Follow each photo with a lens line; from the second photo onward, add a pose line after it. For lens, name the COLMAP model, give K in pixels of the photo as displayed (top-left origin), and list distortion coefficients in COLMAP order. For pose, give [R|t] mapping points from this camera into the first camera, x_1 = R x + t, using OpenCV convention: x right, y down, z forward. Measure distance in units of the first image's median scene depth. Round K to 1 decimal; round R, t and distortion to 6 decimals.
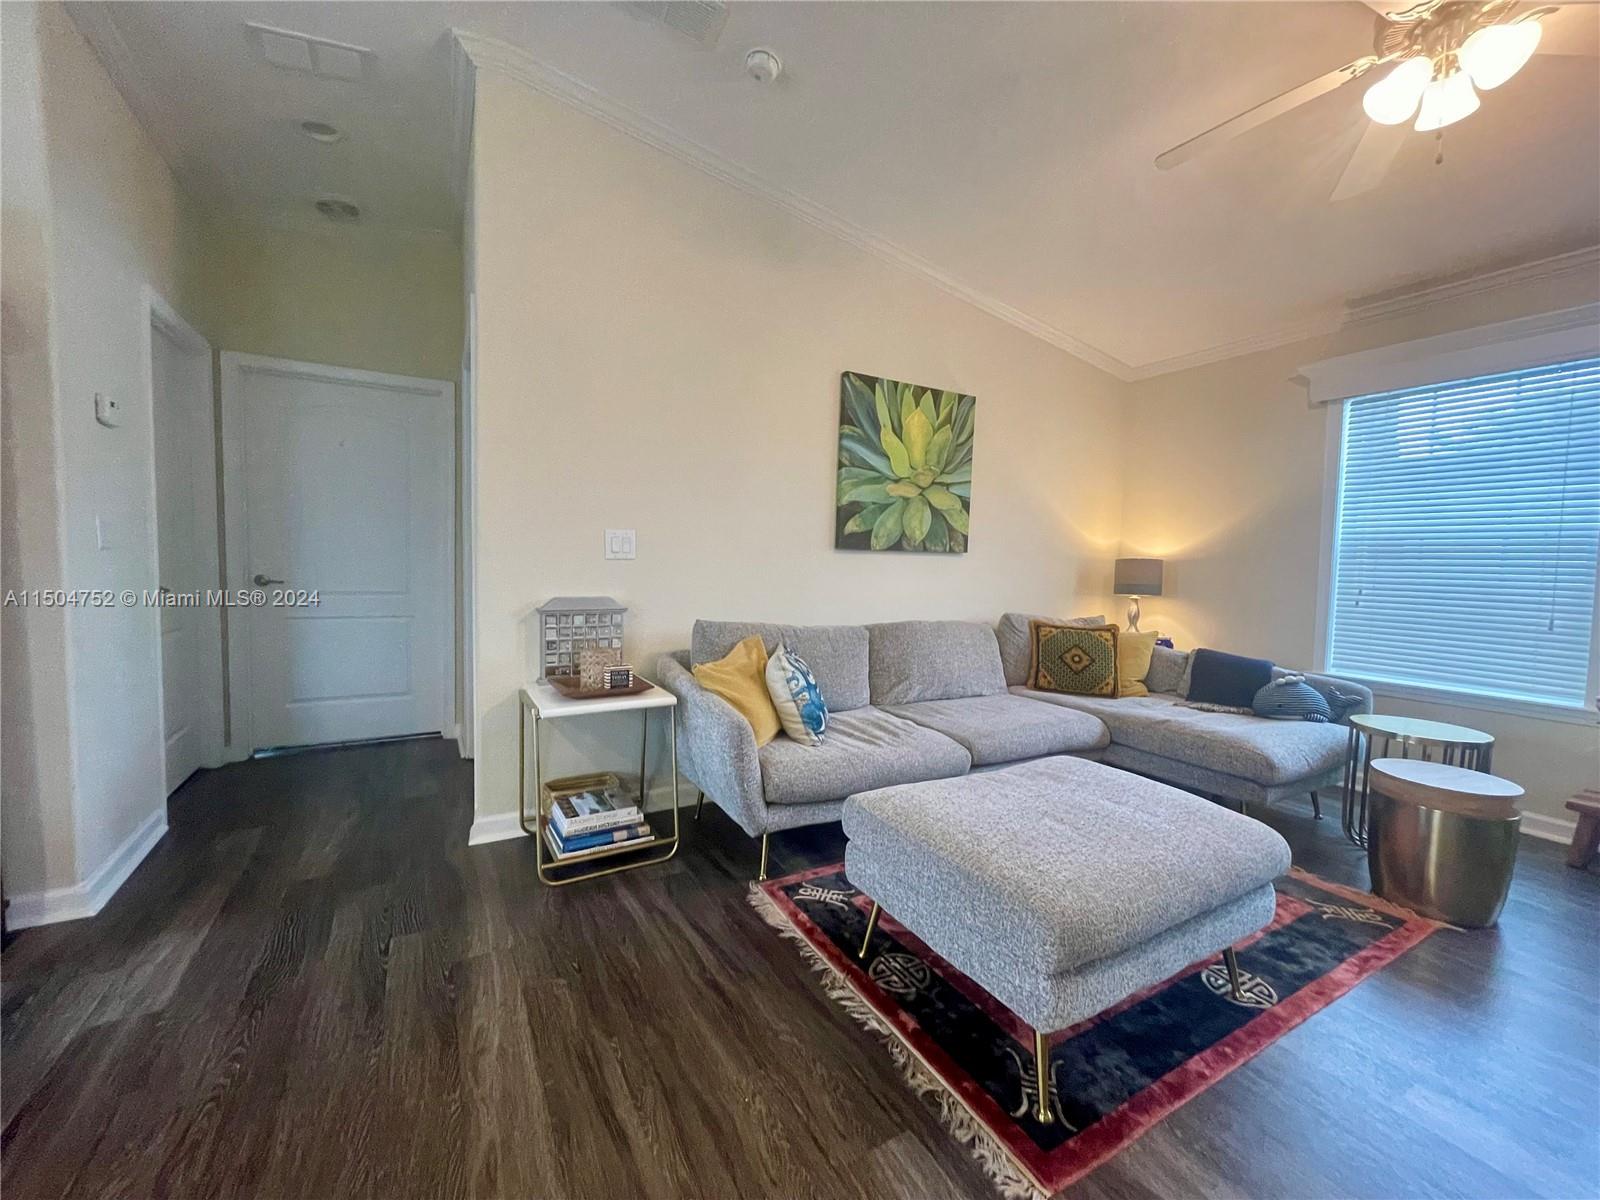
lens RADIAL K [[645.5, 0, 804.8], [0, 645.5, 596.9], [0, 0, 1]] dist [-0.001073, 0.009345]
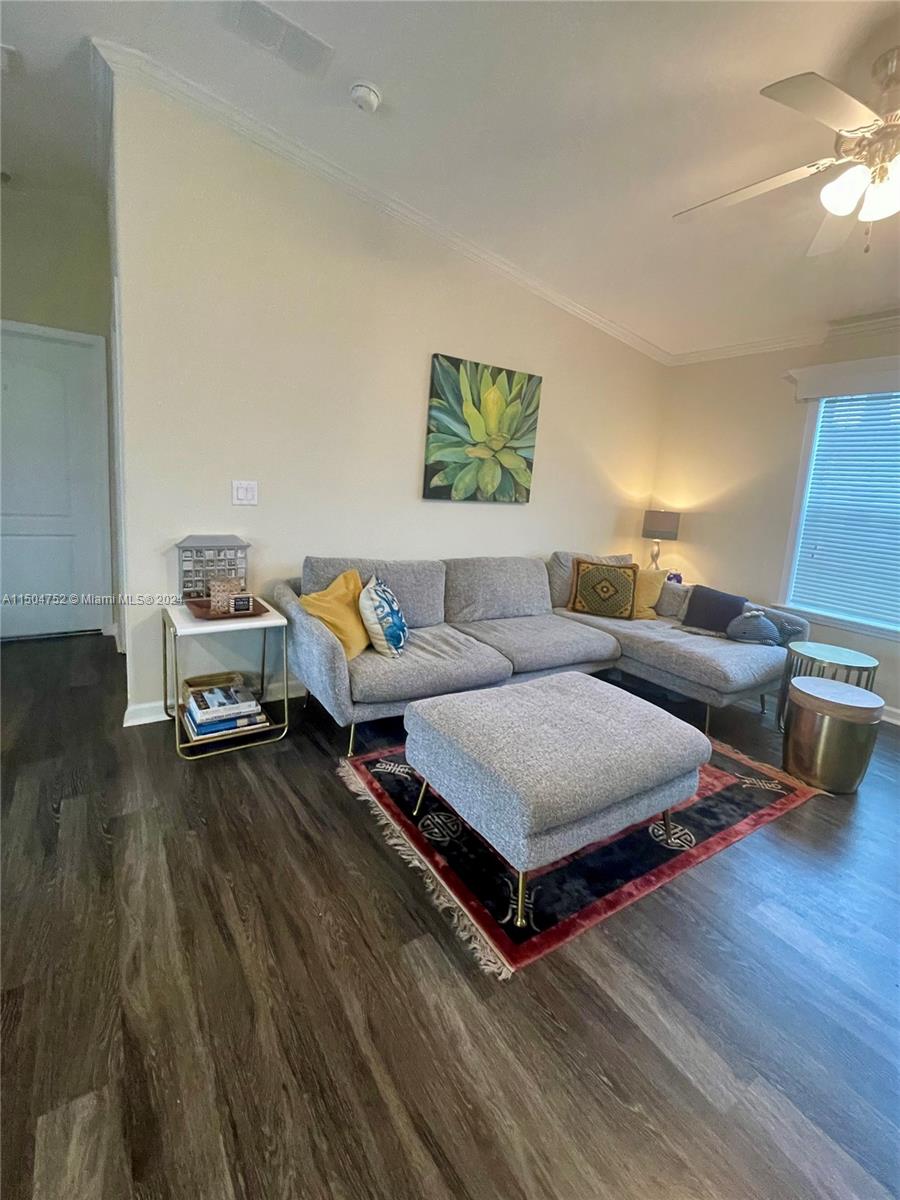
lens RADIAL K [[532.2, 0, 449.8], [0, 532.2, 566.7], [0, 0, 1]] dist [0.008864, -0.000475]
pose [[0.997237, 0.034787, 0.065637, 0.054775], [-0.041551, 0.993638, 0.104680, -0.078796], [-0.061578, -0.107118, 0.992338, -0.072004]]
